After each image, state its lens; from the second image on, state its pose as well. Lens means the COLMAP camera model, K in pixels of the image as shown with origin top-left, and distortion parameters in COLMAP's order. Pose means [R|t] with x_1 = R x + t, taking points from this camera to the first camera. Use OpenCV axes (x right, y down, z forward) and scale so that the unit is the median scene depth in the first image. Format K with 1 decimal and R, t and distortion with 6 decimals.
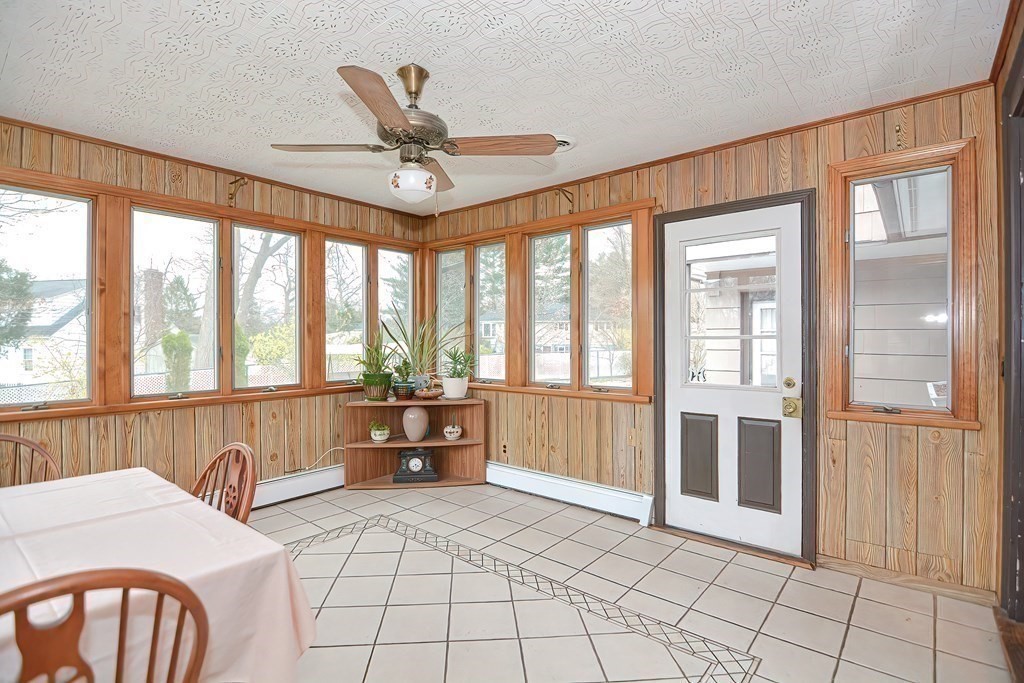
lens RADIAL K [[498.9, 0, 515.4], [0, 498.9, 342.1], [0, 0, 1]] dist [-0.000502, -0.013429]
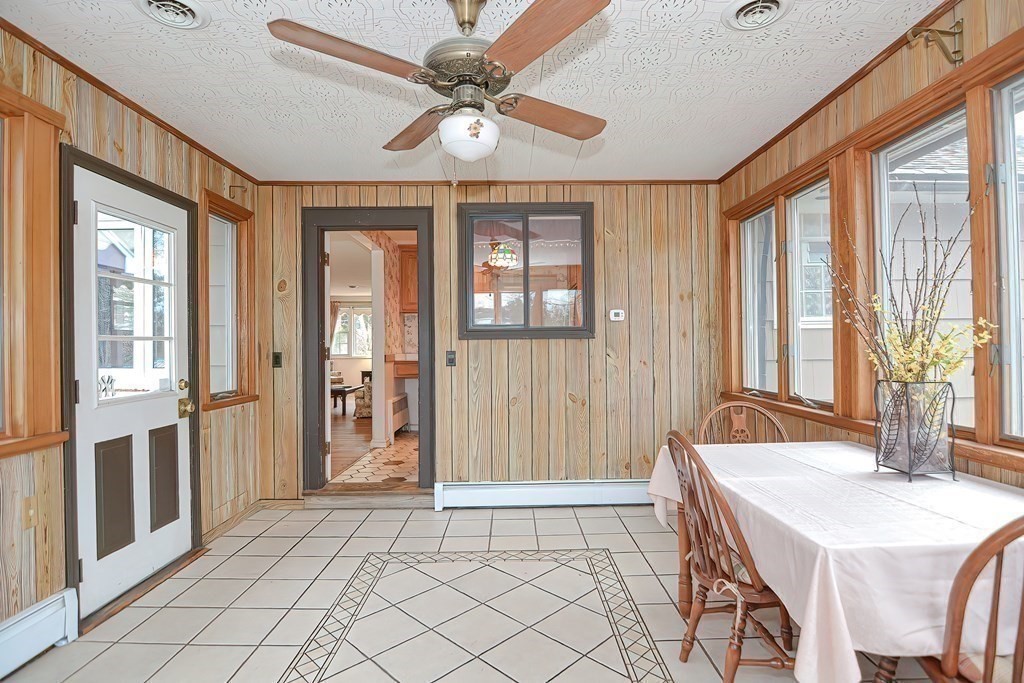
lens RADIAL K [[498.9, 0, 515.4], [0, 498.9, 342.1], [0, 0, 1]] dist [-0.000502, -0.013429]
pose [[-0.641318, 0.014215, 0.767143, -0.585792], [0.015536, 0.999864, -0.005540, 0.010280], [-0.767118, 0.008365, -0.641452, 0.996270]]
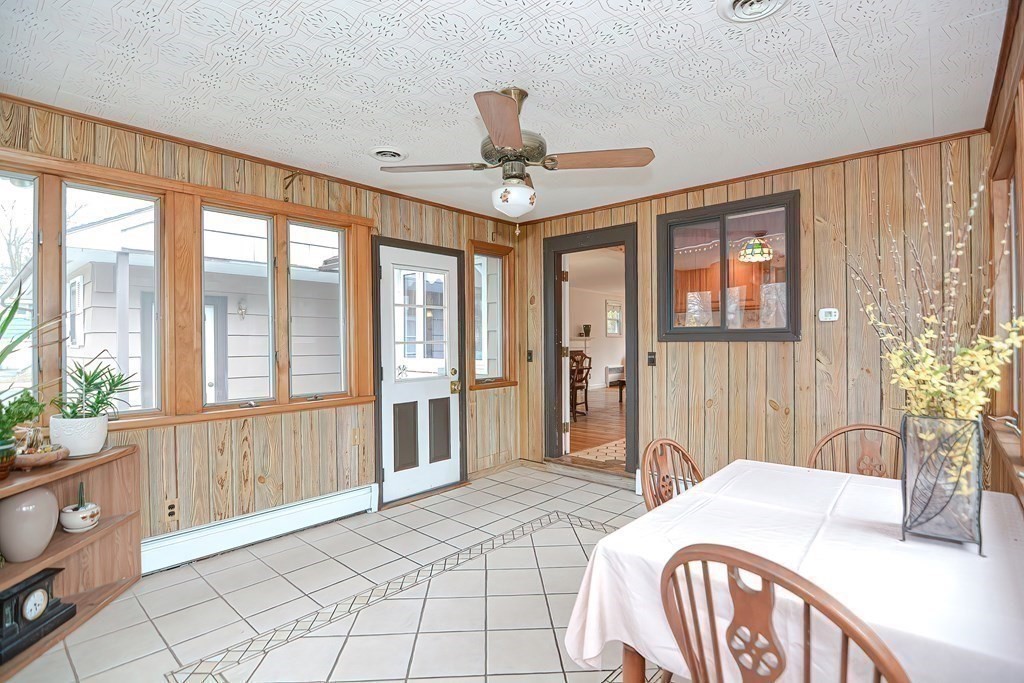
lens RADIAL K [[489.1, 0, 523.6], [0, 489.1, 341.6], [0, 0, 1]] dist [0.000012, -0.013137]
pose [[0.022583, -0.000353, 0.999745, -0.853860], [0.011738, 0.999931, 0.000088, -0.008402], [-0.999676, 0.011733, 0.022586, 0.658439]]
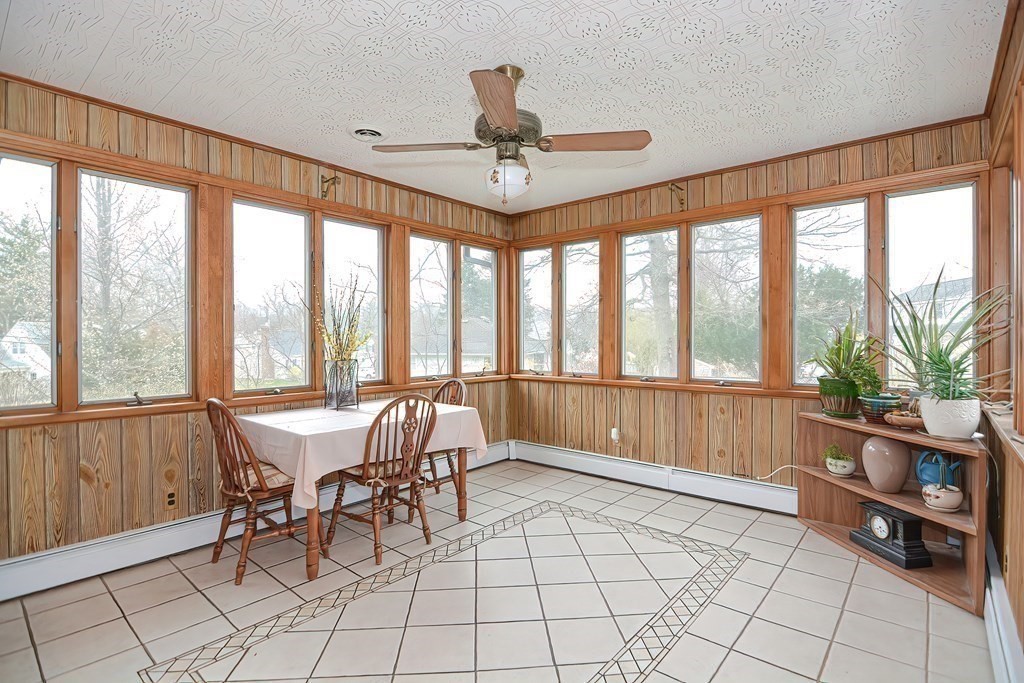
lens RADIAL K [[498.9, 0, 515.4], [0, 498.9, 342.1], [0, 0, 1]] dist [-0.000502, -0.013429]
pose [[-0.019882, 0.014005, -0.999704, 0.574076], [-0.002130, 0.999899, 0.014050, -0.000523], [0.999800, 0.002409, -0.019850, 0.707881]]
